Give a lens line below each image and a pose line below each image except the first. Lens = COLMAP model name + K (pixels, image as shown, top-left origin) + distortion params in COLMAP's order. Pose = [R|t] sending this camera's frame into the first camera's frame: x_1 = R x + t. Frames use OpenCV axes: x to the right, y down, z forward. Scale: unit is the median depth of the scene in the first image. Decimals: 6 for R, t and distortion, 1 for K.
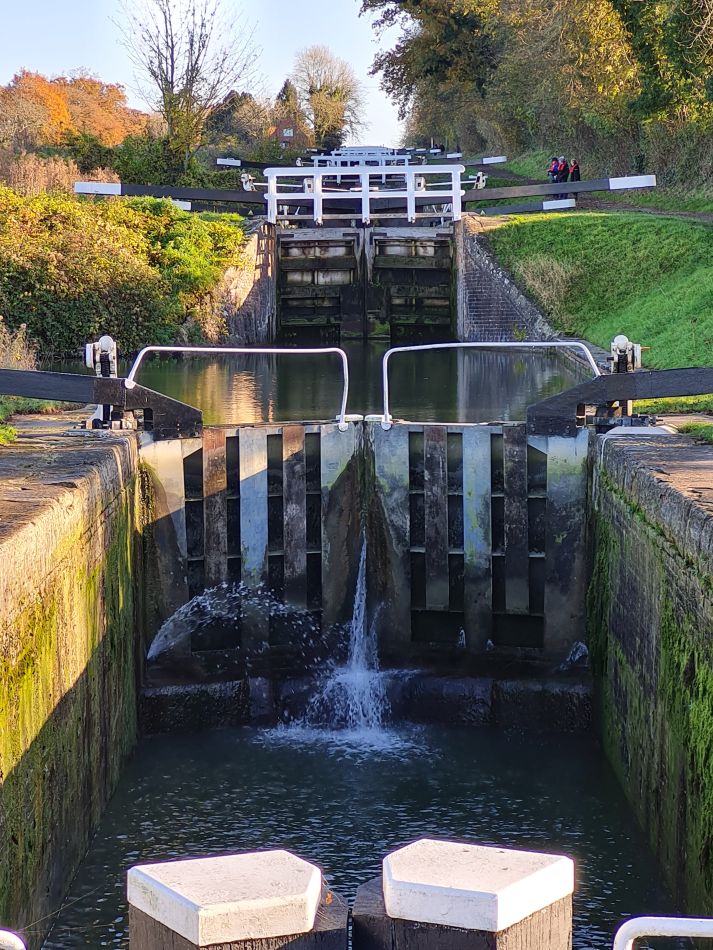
lens RADIAL K [[4200.2, 0, 356.5], [0, 4200.2, 475.0], [0, 0, 1]] dist [-0.270357, 0.814614]
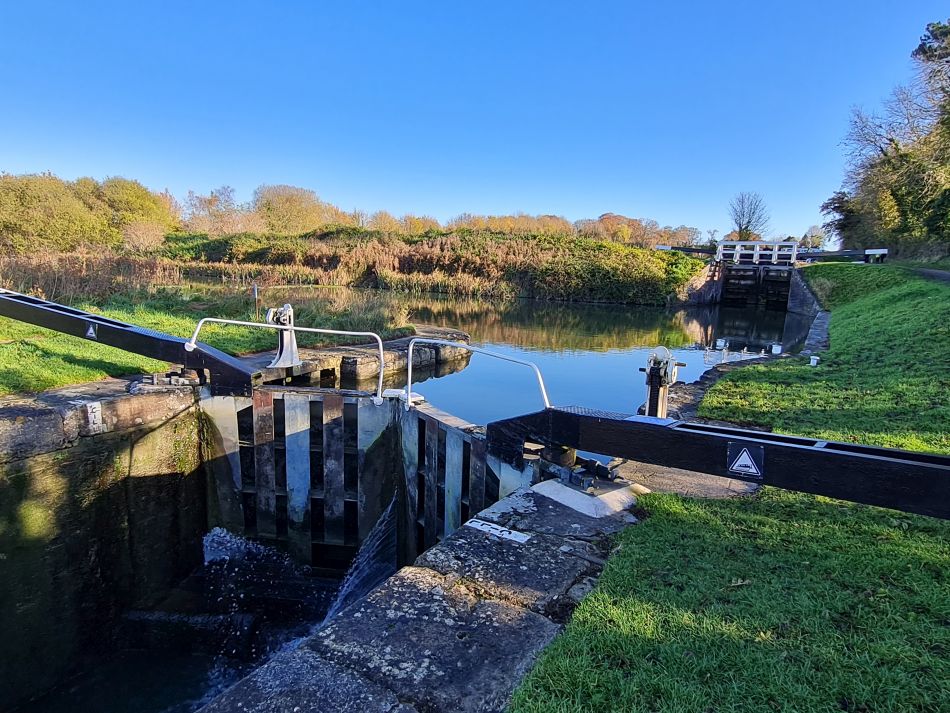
lens RADIAL K [[582.0, 0, 475.0], [0, 582.0, 356.5], [0, 0, 1]] dist [0.000974, -0.000909]
pose [[0.826587, 0.131983, -0.547114, 0.104230], [-0.080515, 0.989846, 0.117142, -0.044469], [0.557020, -0.052777, 0.828821, 0.885845]]
